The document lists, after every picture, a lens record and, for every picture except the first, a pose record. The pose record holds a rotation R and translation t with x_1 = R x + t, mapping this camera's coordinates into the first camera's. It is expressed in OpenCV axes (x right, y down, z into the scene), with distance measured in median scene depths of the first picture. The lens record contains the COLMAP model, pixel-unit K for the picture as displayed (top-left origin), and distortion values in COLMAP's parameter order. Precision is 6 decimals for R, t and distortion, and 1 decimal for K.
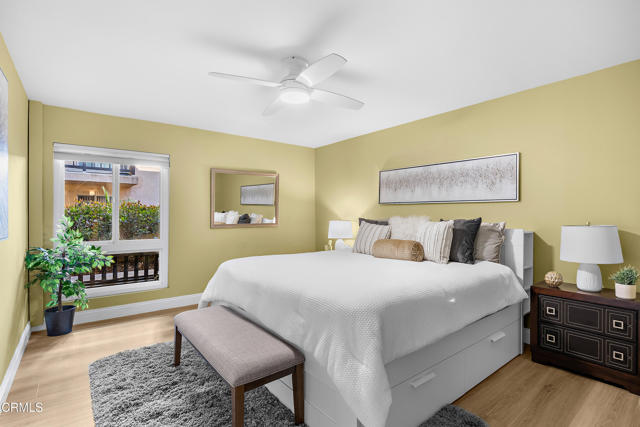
lens RADIAL K [[315.0, 0, 315.3], [0, 315.0, 215.6], [0, 0, 1]] dist [-0.006291, -0.004772]
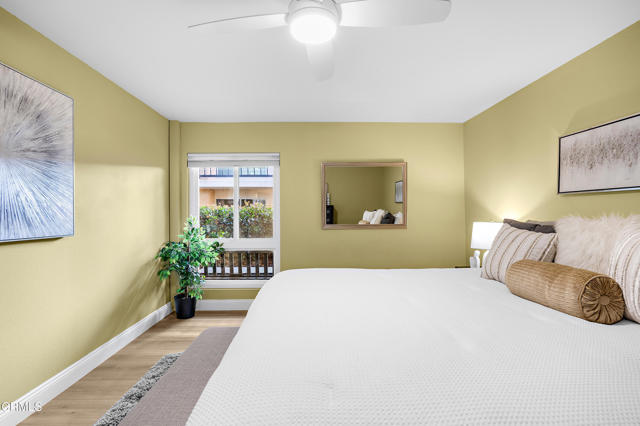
lens RADIAL K [[293.4, 0, 324.3], [0, 293.4, 216.1], [0, 0, 1]] dist [-0.008791, 0.001150]
pose [[0.803593, 0.000188, -0.595179, 0.219801], [0.002390, 0.999991, 0.003543, 0.000230], [0.595174, -0.004269, 0.803585, 0.392344]]
